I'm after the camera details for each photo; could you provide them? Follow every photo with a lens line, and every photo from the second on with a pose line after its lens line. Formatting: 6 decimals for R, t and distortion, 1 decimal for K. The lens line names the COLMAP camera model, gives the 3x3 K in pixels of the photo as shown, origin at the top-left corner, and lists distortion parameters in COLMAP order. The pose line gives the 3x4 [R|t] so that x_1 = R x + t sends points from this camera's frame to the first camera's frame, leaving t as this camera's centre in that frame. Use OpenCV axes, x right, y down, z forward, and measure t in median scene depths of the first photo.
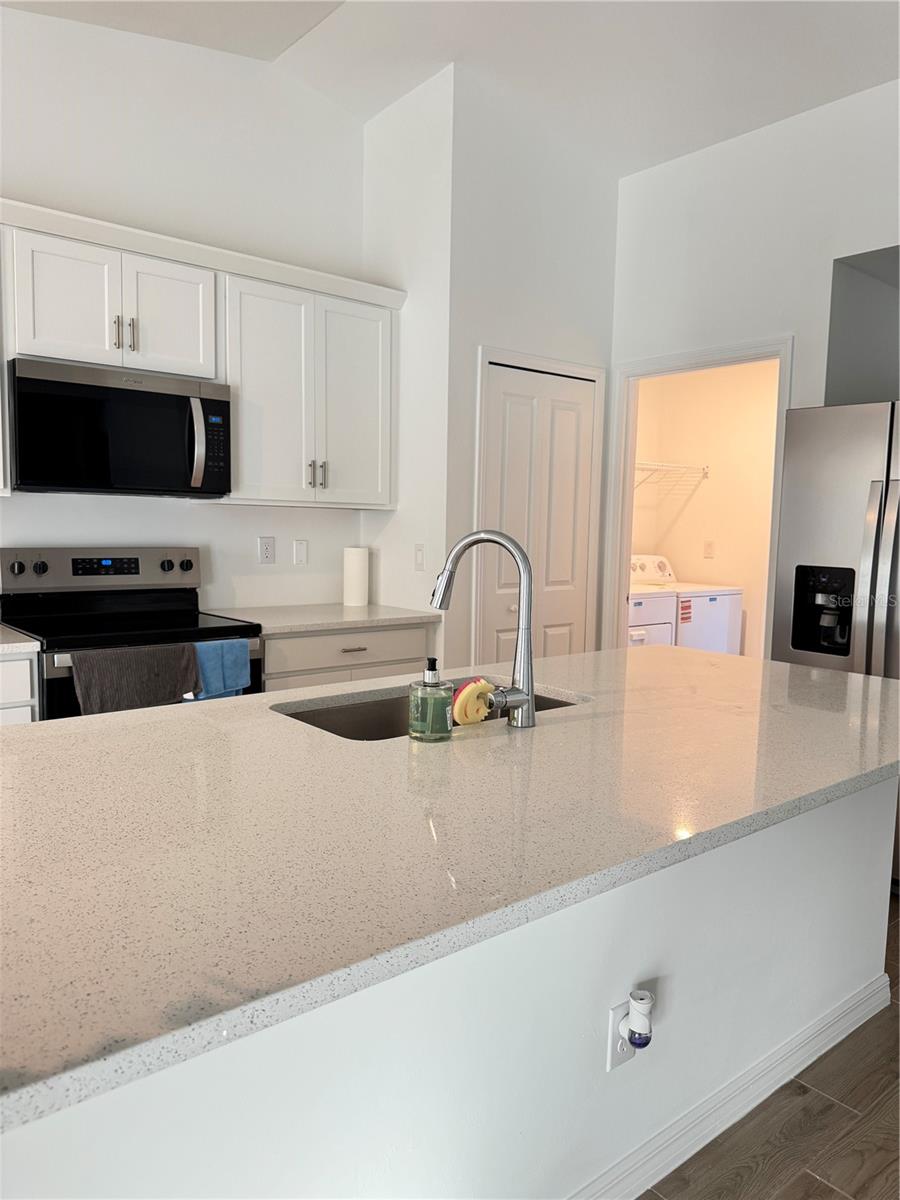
lens RADIAL K [[848.9, 0, 452.4], [0, 848.9, 599.4], [0, 0, 1]] dist [0.030624, -0.015819]
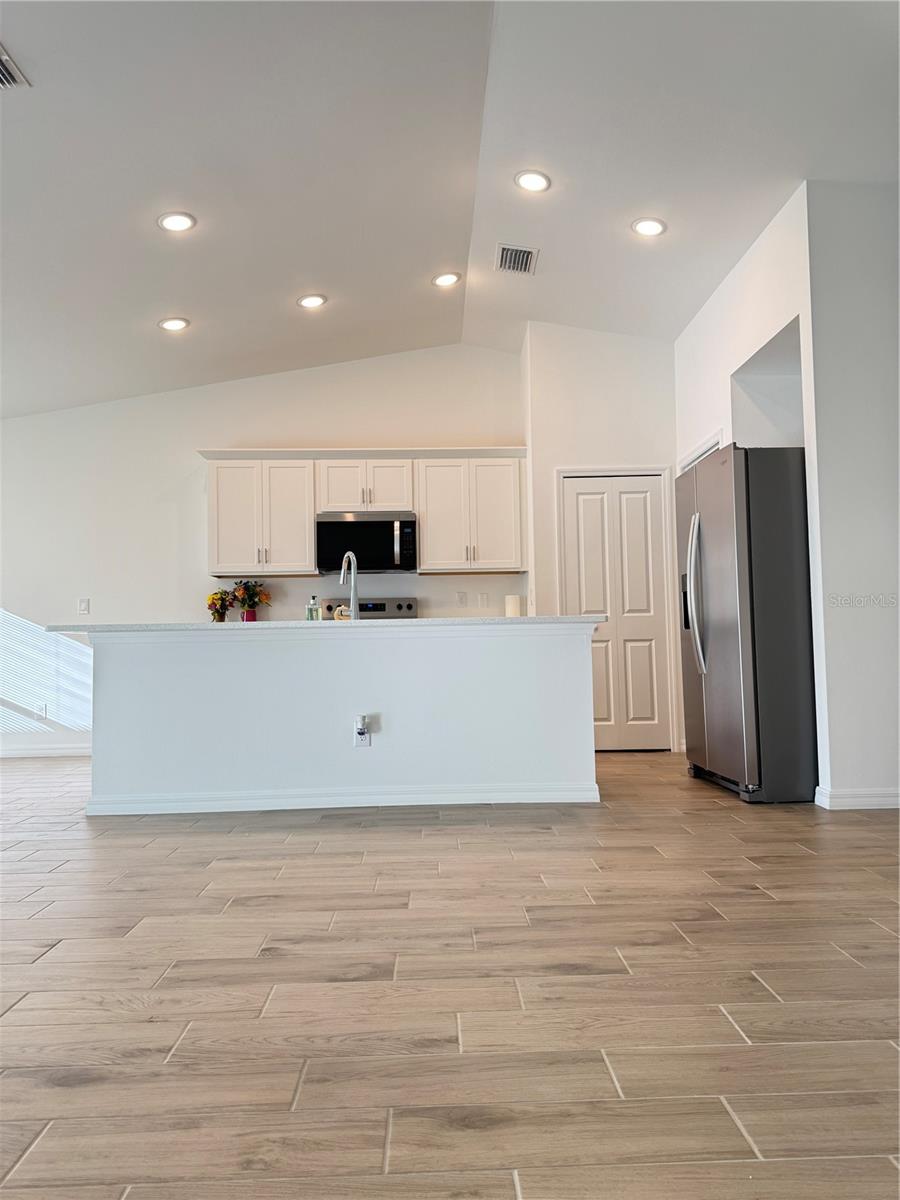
lens RADIAL K [[848.9, 0, 455.5], [0, 848.9, 603.9], [0, 0, 1]] dist [0.030624, -0.015819]
pose [[0.783776, -0.067212, -0.617396, 1.019234], [-0.014299, 0.991910, -0.126137, 0.207043], [0.620879, 0.107691, 0.776474, -0.453645]]
